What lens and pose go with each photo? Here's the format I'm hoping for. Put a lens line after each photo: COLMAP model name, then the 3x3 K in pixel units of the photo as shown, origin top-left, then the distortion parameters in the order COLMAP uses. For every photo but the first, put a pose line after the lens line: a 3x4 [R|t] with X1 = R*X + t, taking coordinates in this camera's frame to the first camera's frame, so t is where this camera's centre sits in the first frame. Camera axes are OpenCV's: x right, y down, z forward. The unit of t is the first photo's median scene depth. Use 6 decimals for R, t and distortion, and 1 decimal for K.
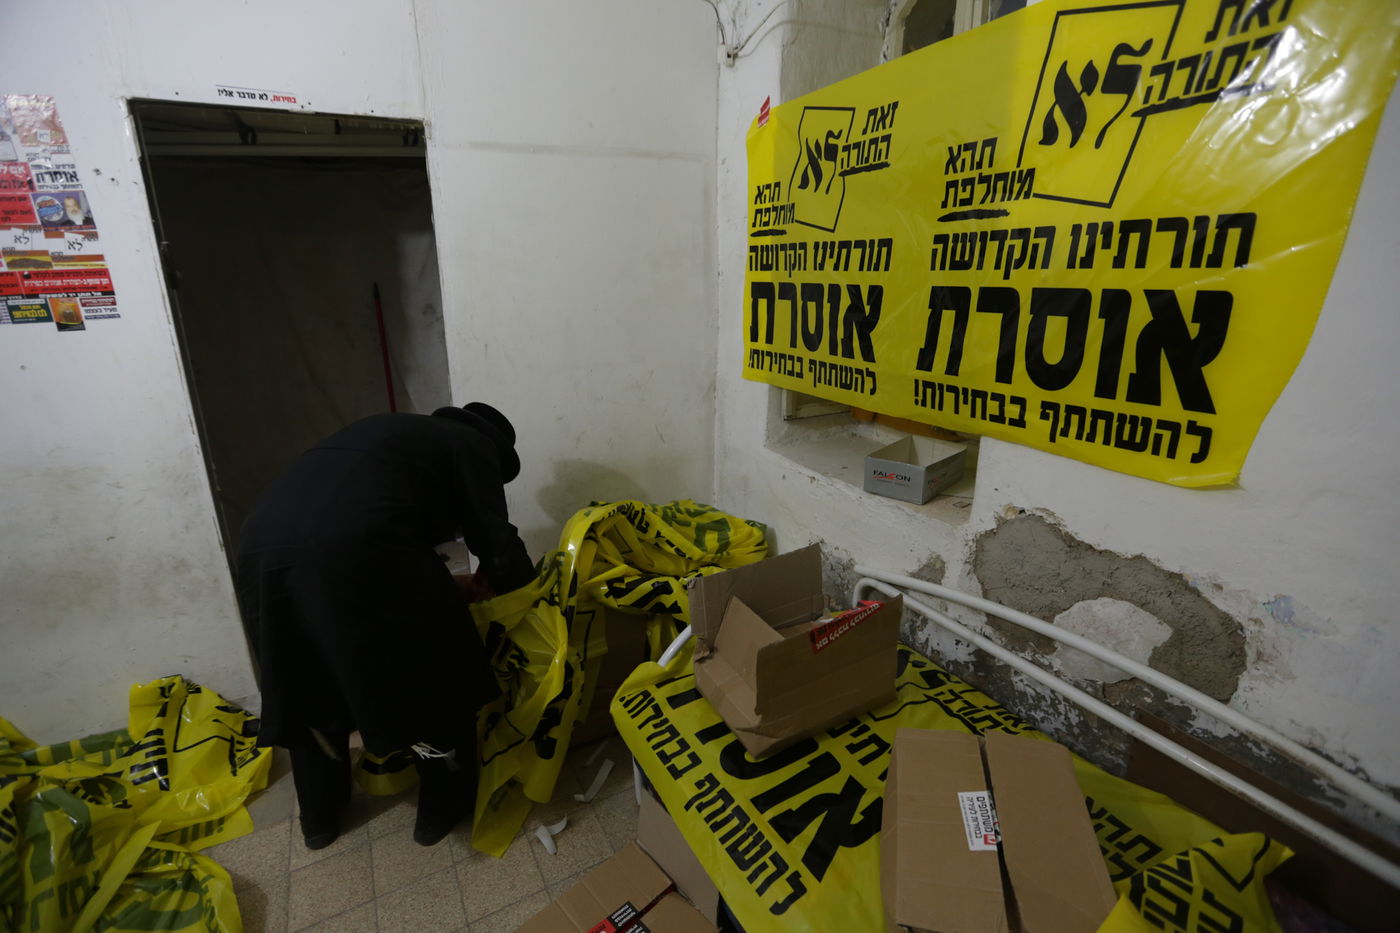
lens RADIAL K [[629.0, 0, 701.1], [0, 629.0, 458.3], [0, 0, 1]] dist [-0.052745, 0.018872]
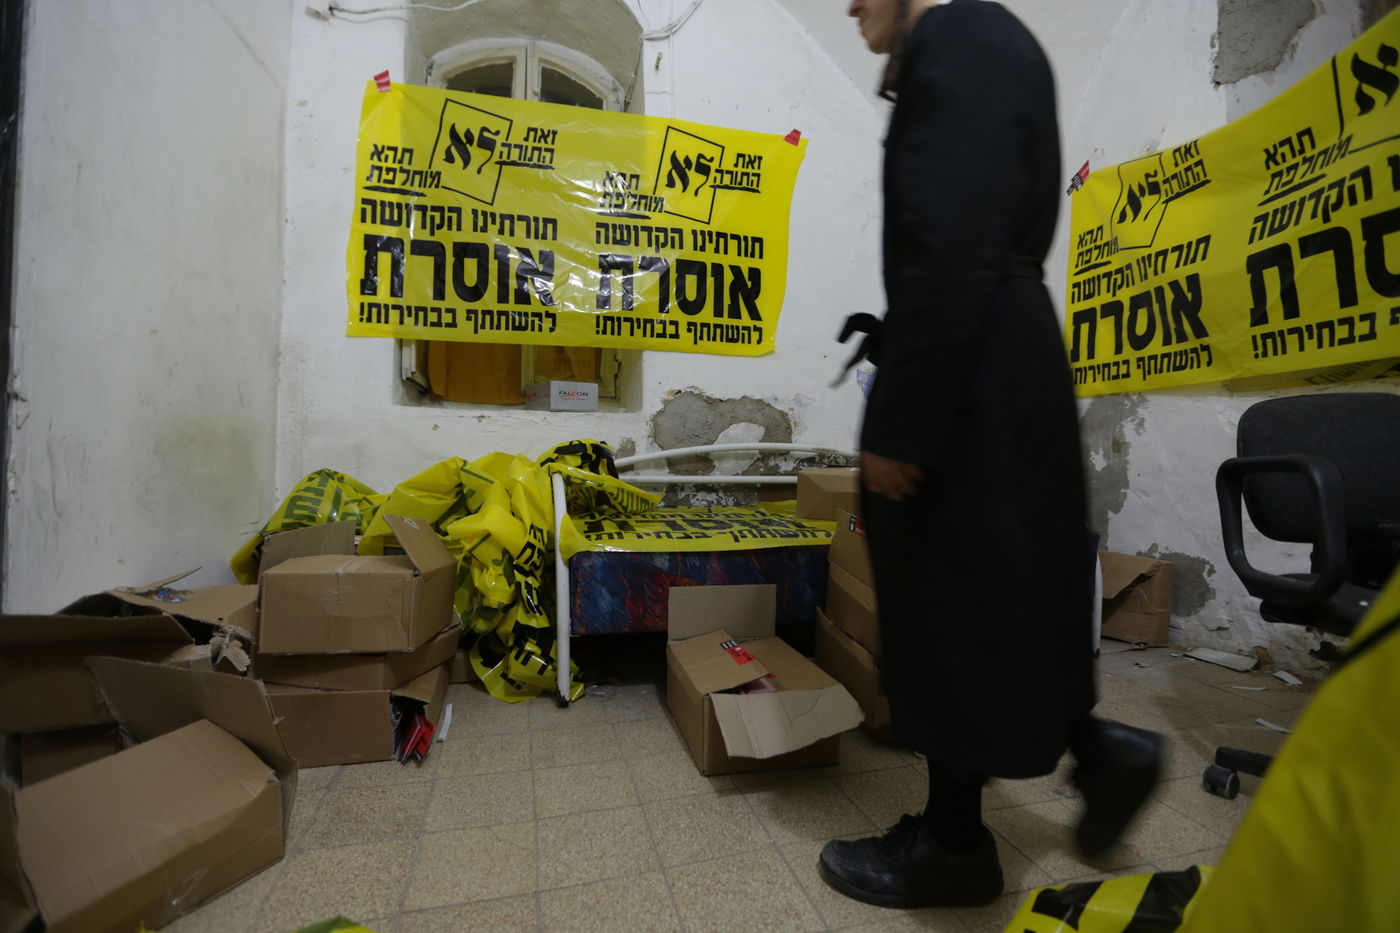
lens RADIAL K [[629.0, 0, 700.7], [0, 629.0, 457.5], [0, 0, 1]] dist [-0.052745, 0.018872]
pose [[0.247342, 0.015831, 0.968799, -1.117017], [0.263503, 0.961083, -0.082980, 0.418213], [-0.932410, 0.275806, 0.233544, 0.619694]]
